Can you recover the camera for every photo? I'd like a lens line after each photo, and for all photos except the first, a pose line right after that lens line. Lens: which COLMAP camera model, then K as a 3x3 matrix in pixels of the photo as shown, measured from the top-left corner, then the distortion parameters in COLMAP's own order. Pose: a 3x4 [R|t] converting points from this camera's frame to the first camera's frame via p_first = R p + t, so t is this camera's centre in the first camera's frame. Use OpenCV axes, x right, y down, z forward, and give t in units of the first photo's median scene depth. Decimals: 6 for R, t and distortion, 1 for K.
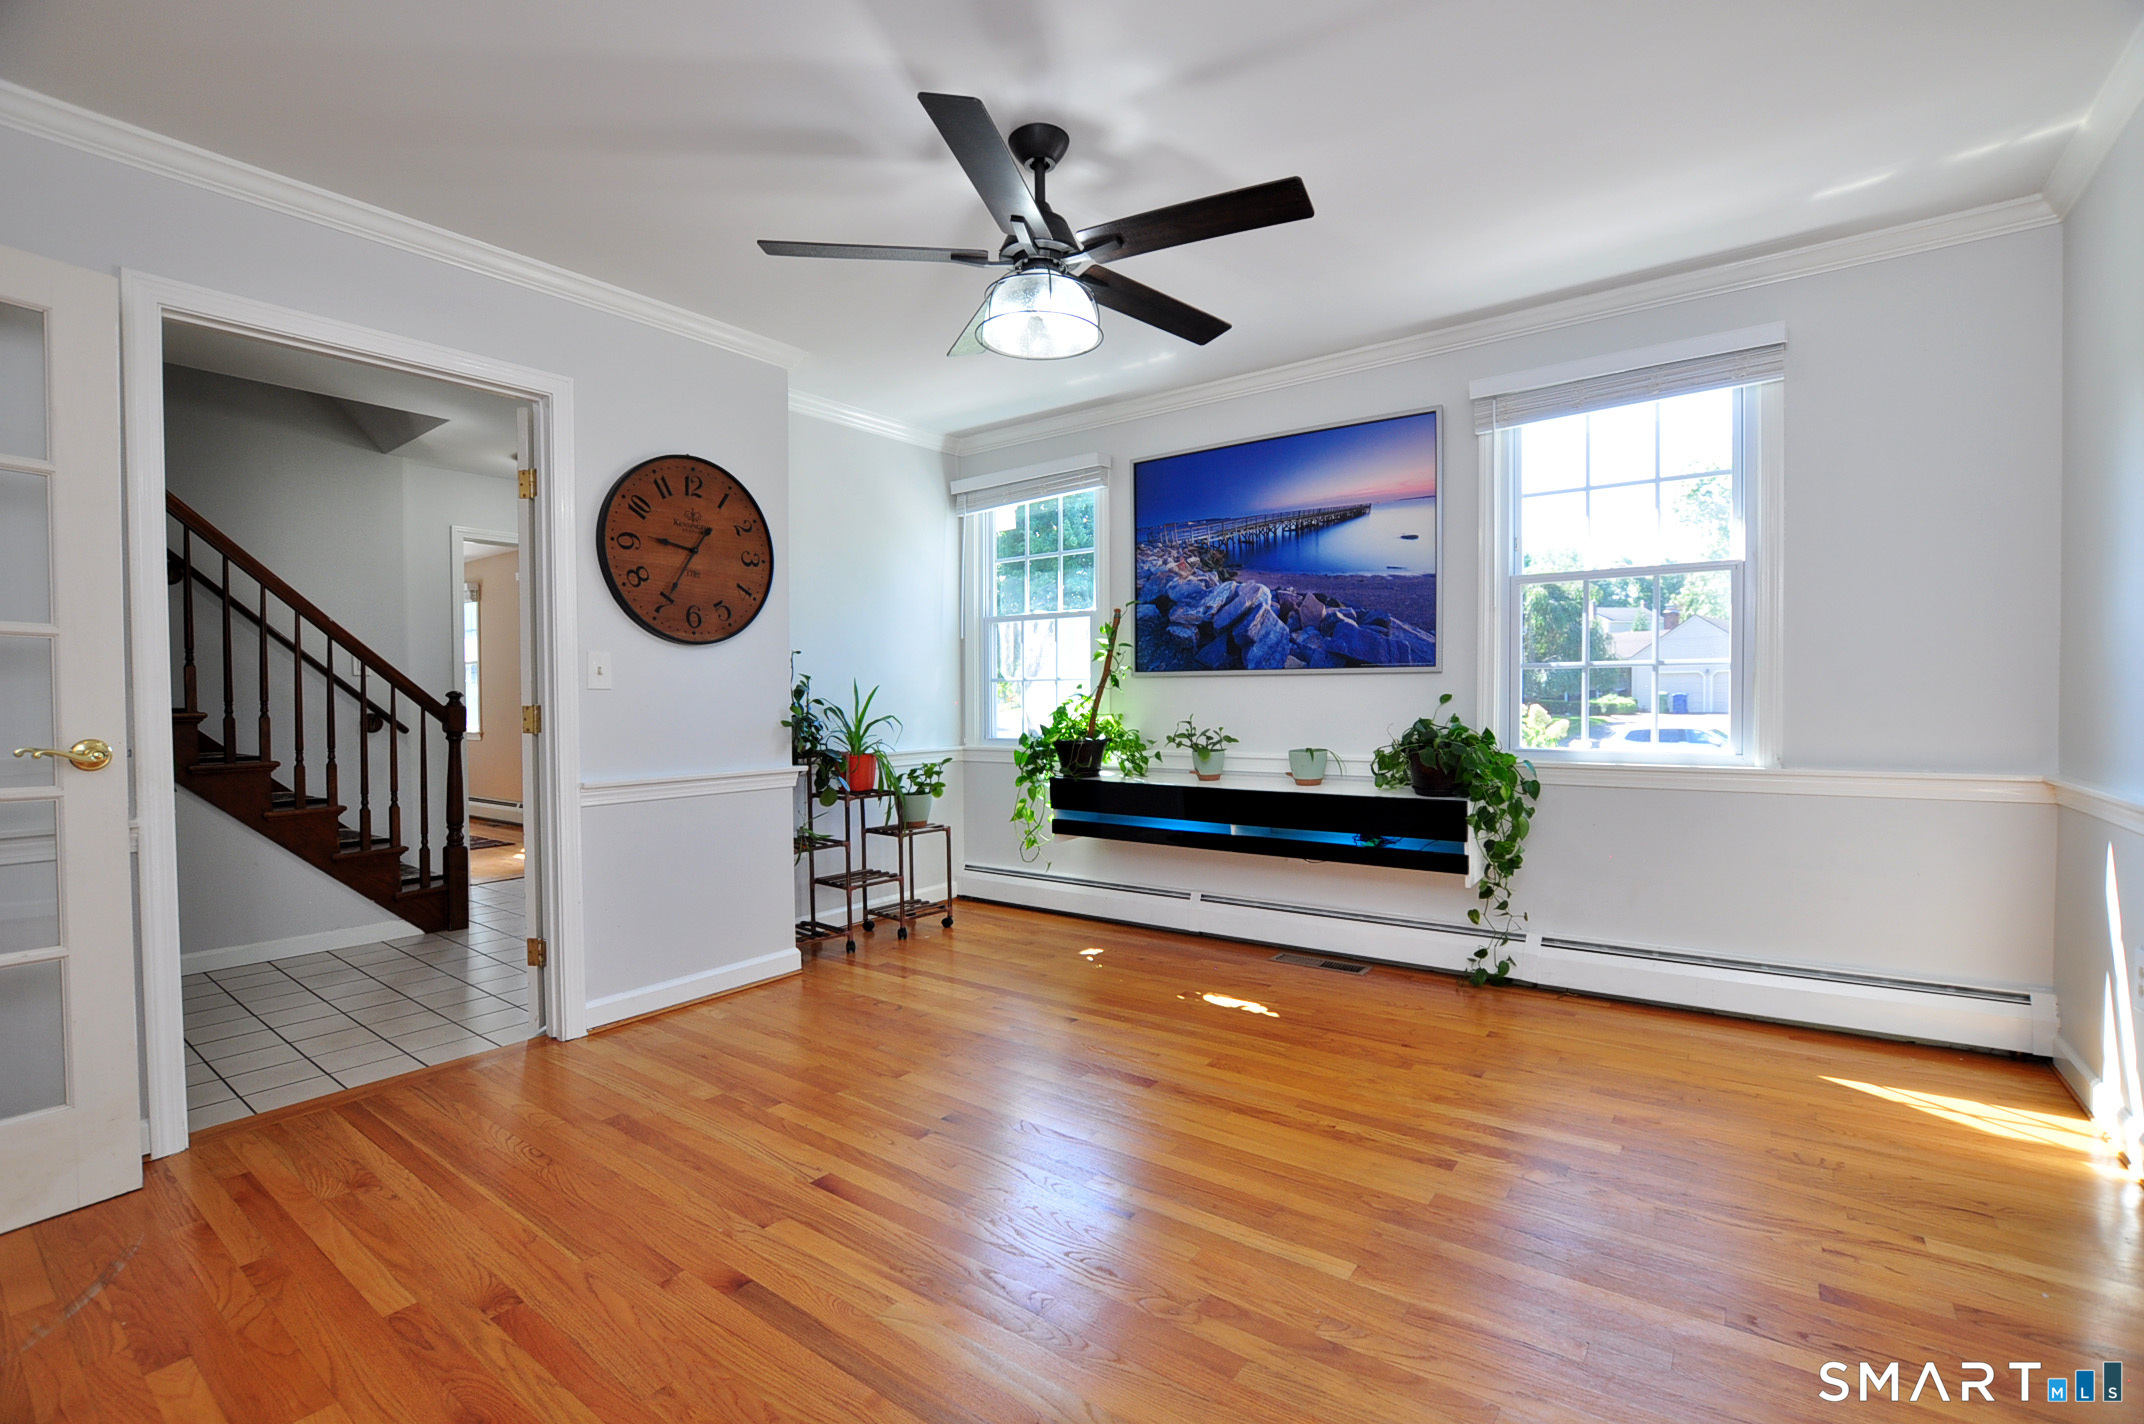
lens RADIAL K [[935.8, 0, 1081.7], [0, 935.8, 721.2], [0, 0, 1]] dist [-0.027603, 0.000113]
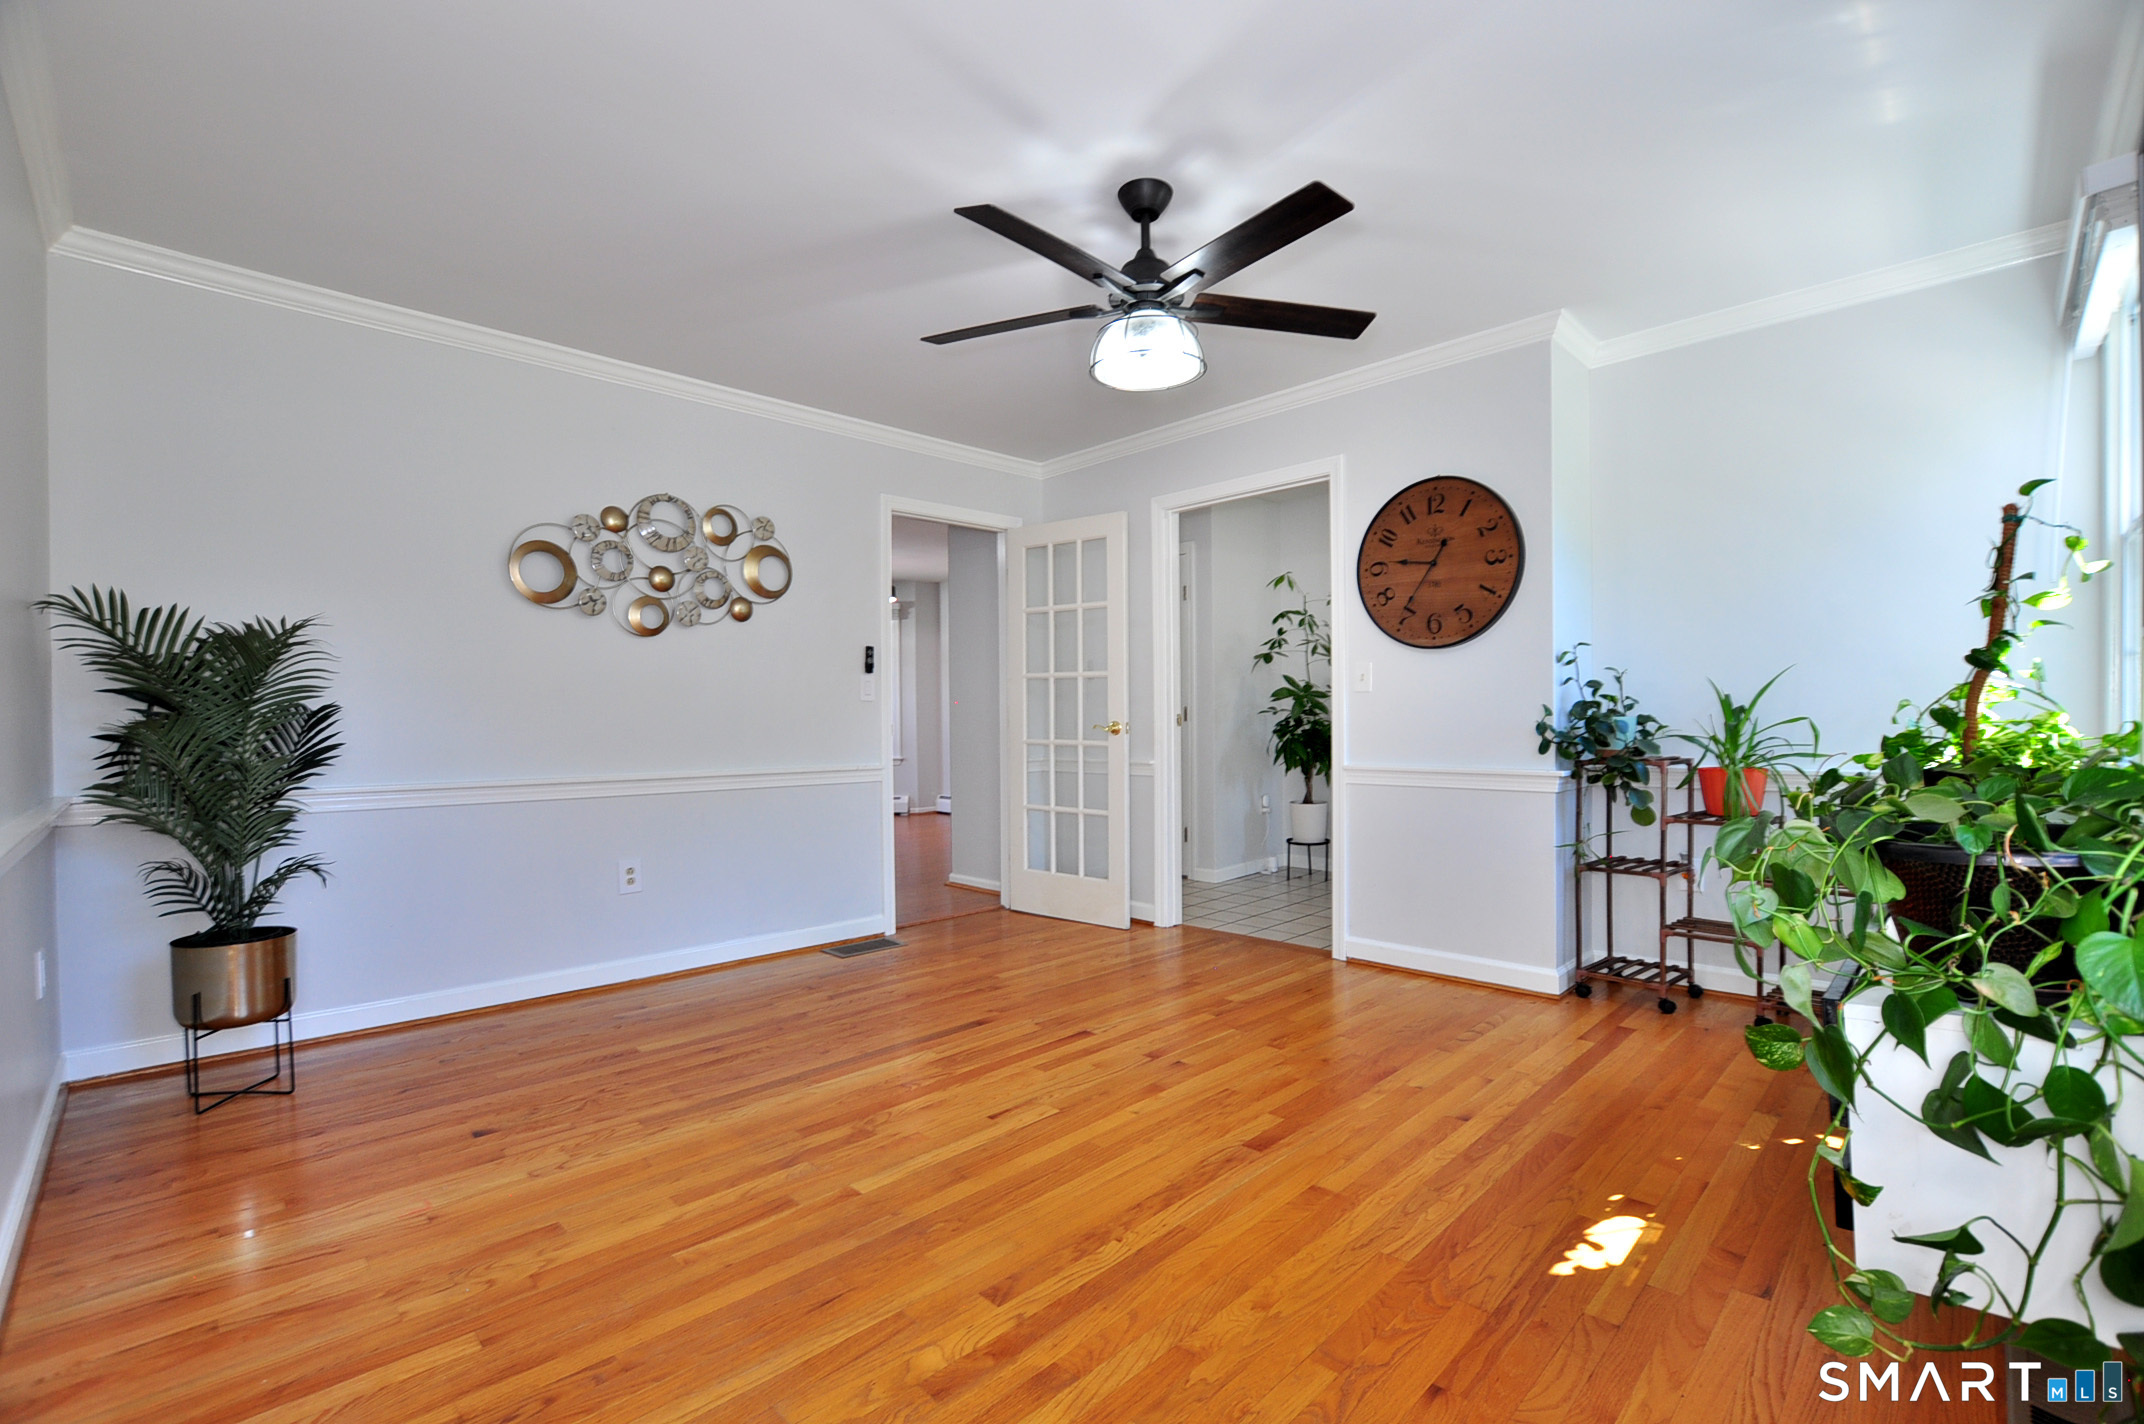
lens RADIAL K [[935.8, 0, 1081.7], [0, 935.8, 721.2], [0, 0, 1]] dist [-0.027603, 0.000113]
pose [[-0.141224, 0.019095, -0.989793, 0.681679], [-0.009276, 0.999745, 0.020610, -0.014977], [0.989934, 0.012092, -0.141011, 0.696755]]
